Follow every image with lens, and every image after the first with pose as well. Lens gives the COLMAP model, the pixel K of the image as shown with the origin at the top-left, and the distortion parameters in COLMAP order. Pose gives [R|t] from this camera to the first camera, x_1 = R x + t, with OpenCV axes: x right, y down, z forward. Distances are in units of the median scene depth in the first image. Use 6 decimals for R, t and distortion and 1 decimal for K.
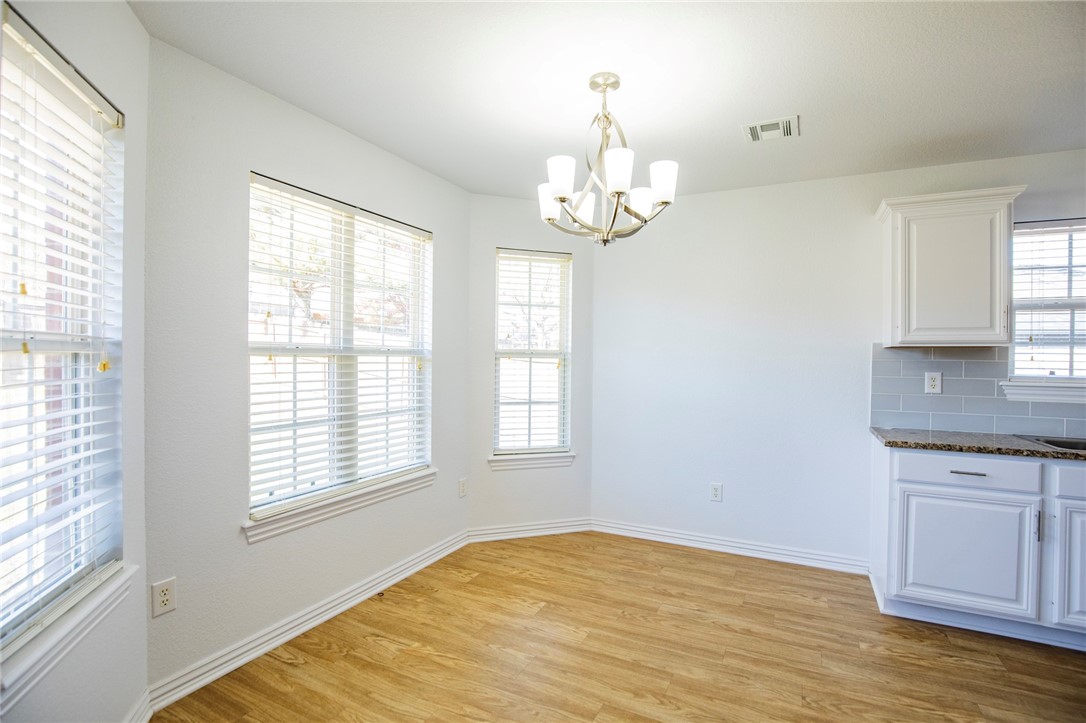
lens RADIAL K [[503.2, 0, 557.7], [0, 503.2, 356.4], [0, 0, 1]] dist [-0.035066, 0.000135]
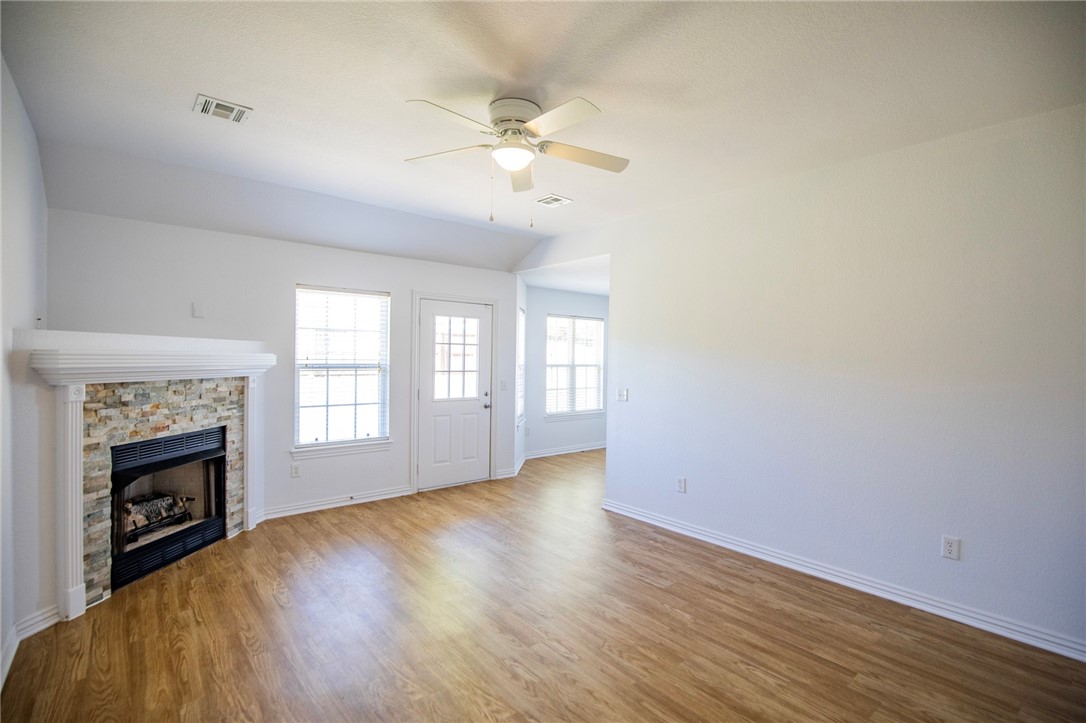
lens RADIAL K [[510.9, 0, 554.9], [0, 510.9, 360.9], [0, 0, 1]] dist [-0.019003, 0.000542]
pose [[0.920167, 0.008560, -0.391432, 0.634989], [-0.005785, 0.999949, 0.008270, -0.061642], [0.391483, -0.005346, 0.920170, -1.747576]]
